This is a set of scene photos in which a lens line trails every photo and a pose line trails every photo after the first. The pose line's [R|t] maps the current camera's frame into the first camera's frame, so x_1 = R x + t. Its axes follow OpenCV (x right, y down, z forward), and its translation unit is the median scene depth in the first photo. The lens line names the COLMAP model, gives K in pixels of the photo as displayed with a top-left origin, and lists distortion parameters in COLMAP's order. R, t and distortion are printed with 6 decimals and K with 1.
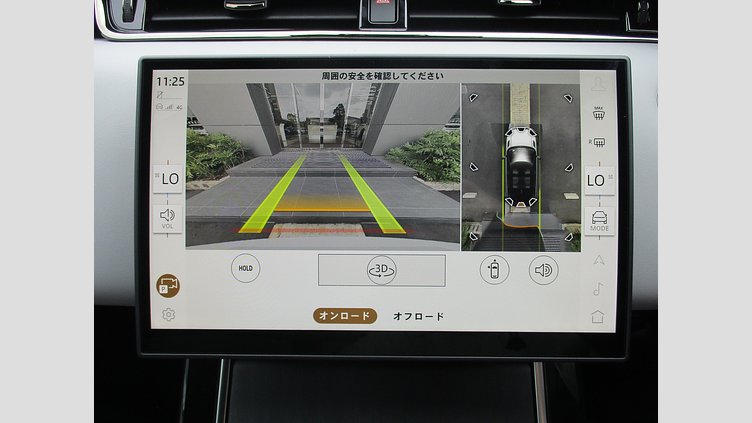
lens RADIAL K [[466.9, 0, 376.8], [0, 466.9, 208.1], [0, 0, 1]] dist [-0.024698, -0.002756]
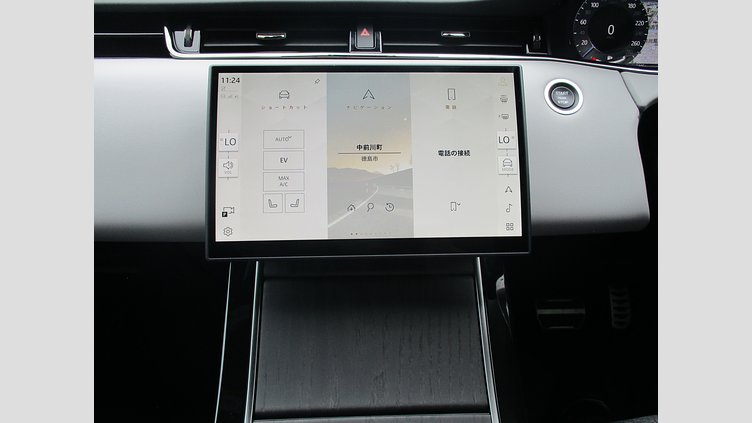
lens RADIAL K [[466.9, 0, 374.6], [0, 466.9, 208.6], [0, 0, 1]] dist [-0.024698, -0.002756]
pose [[0.997958, -0.015670, 0.061929, -0.067461], [0.021661, 0.995021, -0.097278, 0.299521], [-0.060096, 0.098421, 0.993329, -0.499241]]
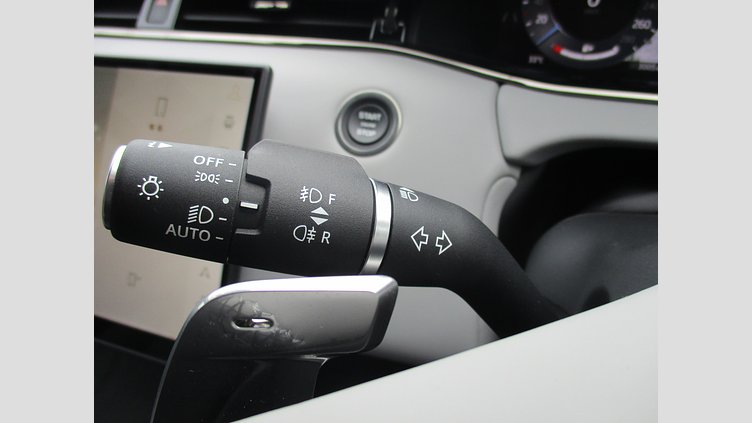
lens RADIAL K [[466.9, 0, 378.9], [0, 466.9, 215.1], [0, 0, 1]] dist [-0.024698, -0.002756]
pose [[0.948560, 0.154774, -0.276186, 1.006015], [-0.152015, 0.987876, 0.031505, -0.086858], [0.277714, 0.012100, 0.960588, 0.153843]]
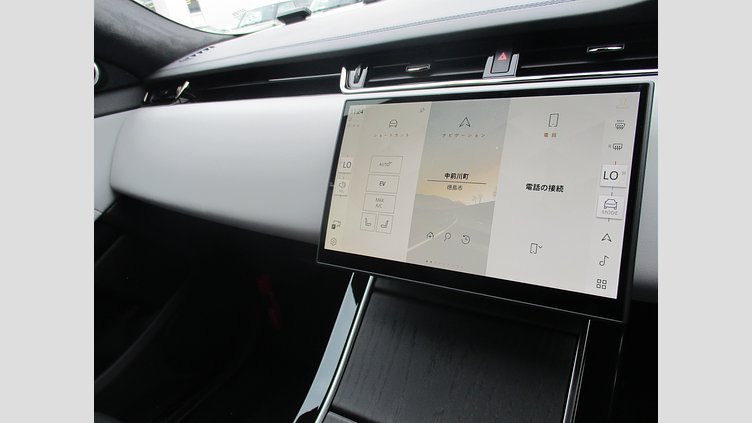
lens RADIAL K [[466.9, 0, 377.5], [0, 466.9, 208.3], [0, 0, 1]] dist [-0.024698, -0.002756]
pose [[0.830513, 0.081992, -0.550932, 0.608166], [-0.160729, 0.982309, -0.096103, 0.238142], [0.533305, 0.168365, 0.828999, -0.357314]]
